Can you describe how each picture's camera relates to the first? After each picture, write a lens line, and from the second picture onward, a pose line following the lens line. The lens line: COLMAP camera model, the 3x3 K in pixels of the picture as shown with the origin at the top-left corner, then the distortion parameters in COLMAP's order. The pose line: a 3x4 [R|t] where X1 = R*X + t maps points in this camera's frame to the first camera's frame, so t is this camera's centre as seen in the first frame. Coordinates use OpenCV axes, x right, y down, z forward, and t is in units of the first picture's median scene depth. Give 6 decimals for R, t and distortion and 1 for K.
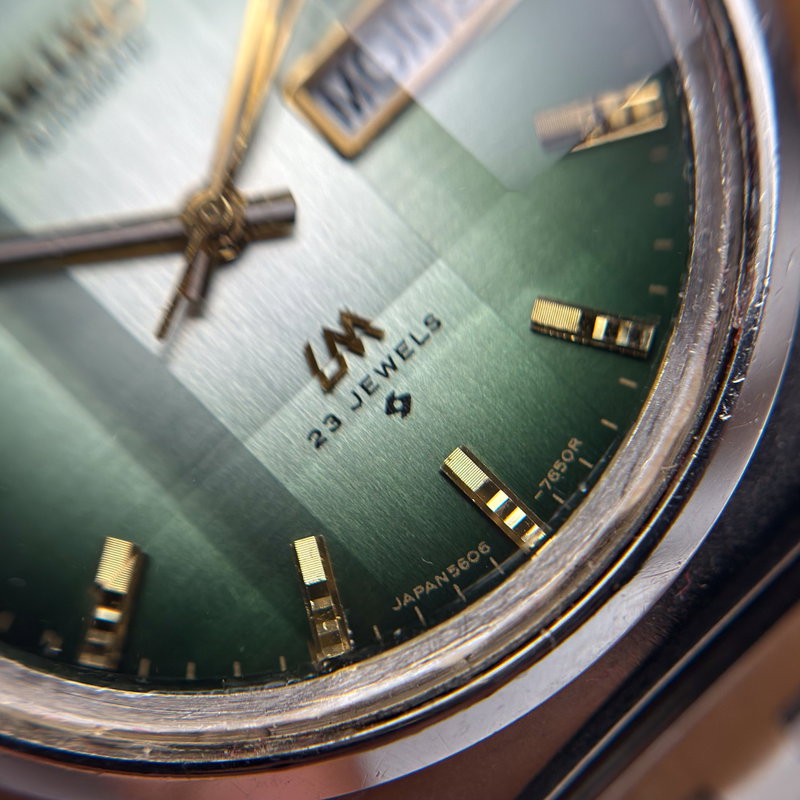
lens RADIAL K [[1658.5, 0, 404.9], [0, 1658.5, 434.4], [0, 0, 1]] dist [0.643201, 0.000000]
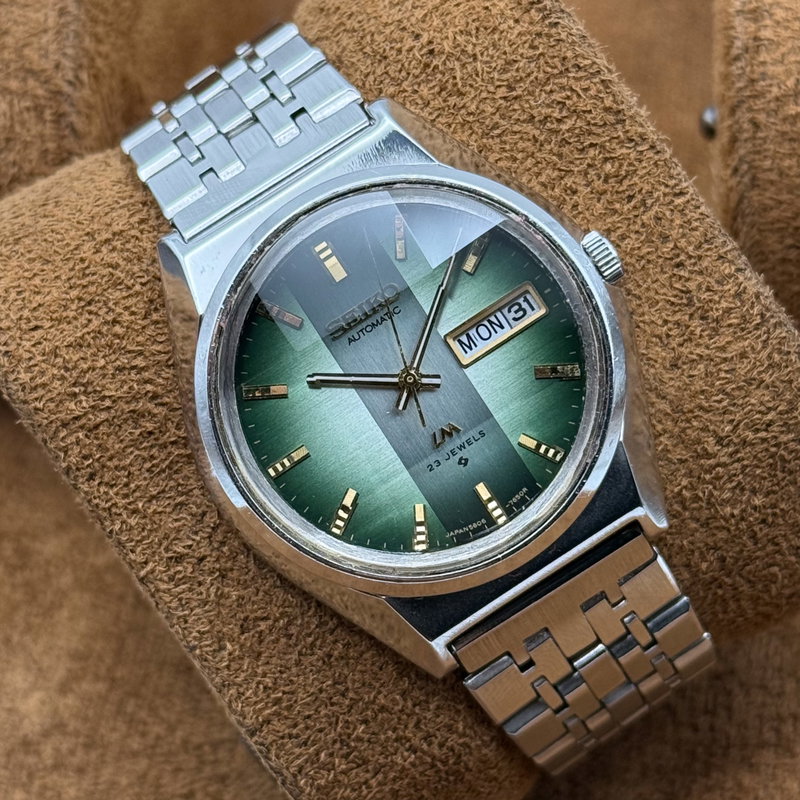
lens RADIAL K [[2570.6, 0, 394.0], [0, 2570.6, 393.9], [0, 0, 1]] dist [0.684537, 0.000000]
pose [[0.978515, 0.204992, 0.022070, -0.226864], [-0.205753, 0.977754, 0.040785, -0.271016], [-0.013218, -0.044449, 0.998924, -3.125502]]
